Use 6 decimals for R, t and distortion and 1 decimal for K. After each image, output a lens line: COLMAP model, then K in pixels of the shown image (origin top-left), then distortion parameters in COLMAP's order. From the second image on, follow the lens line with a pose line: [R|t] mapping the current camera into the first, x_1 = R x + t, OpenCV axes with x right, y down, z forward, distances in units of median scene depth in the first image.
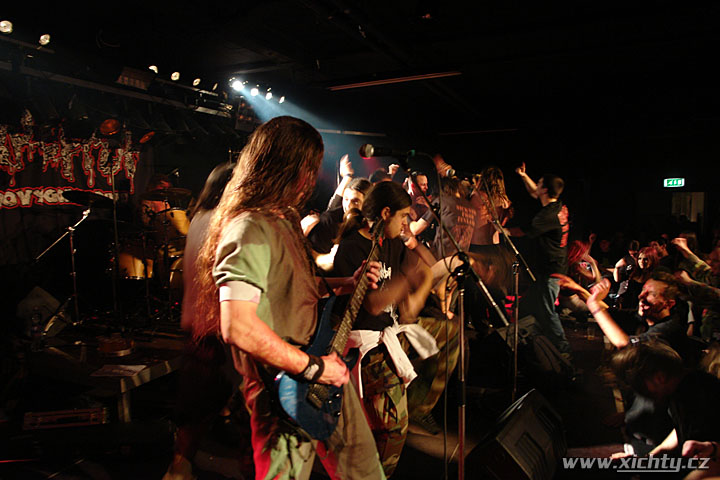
lens RADIAL K [[504.8, 0, 360.0], [0, 504.8, 240.0], [0, 0, 1]] dist [-0.101376, 0.069369]
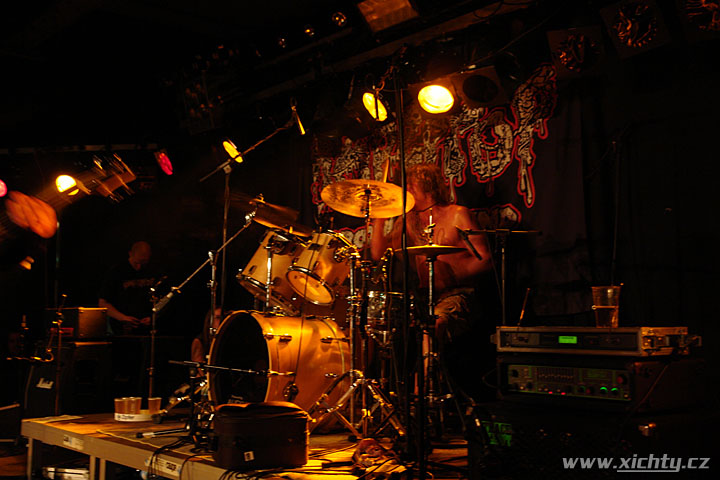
lens RADIAL K [[841.3, 0, 360.0], [0, 841.3, 240.0], [0, 0, 1]] dist [0.018048, 0.077282]
pose [[-0.437792, -0.081914, -0.895337, 0.446442], [-0.076410, 0.995628, -0.053728, -0.002699], [0.895824, 0.044892, -0.442137, 1.489500]]
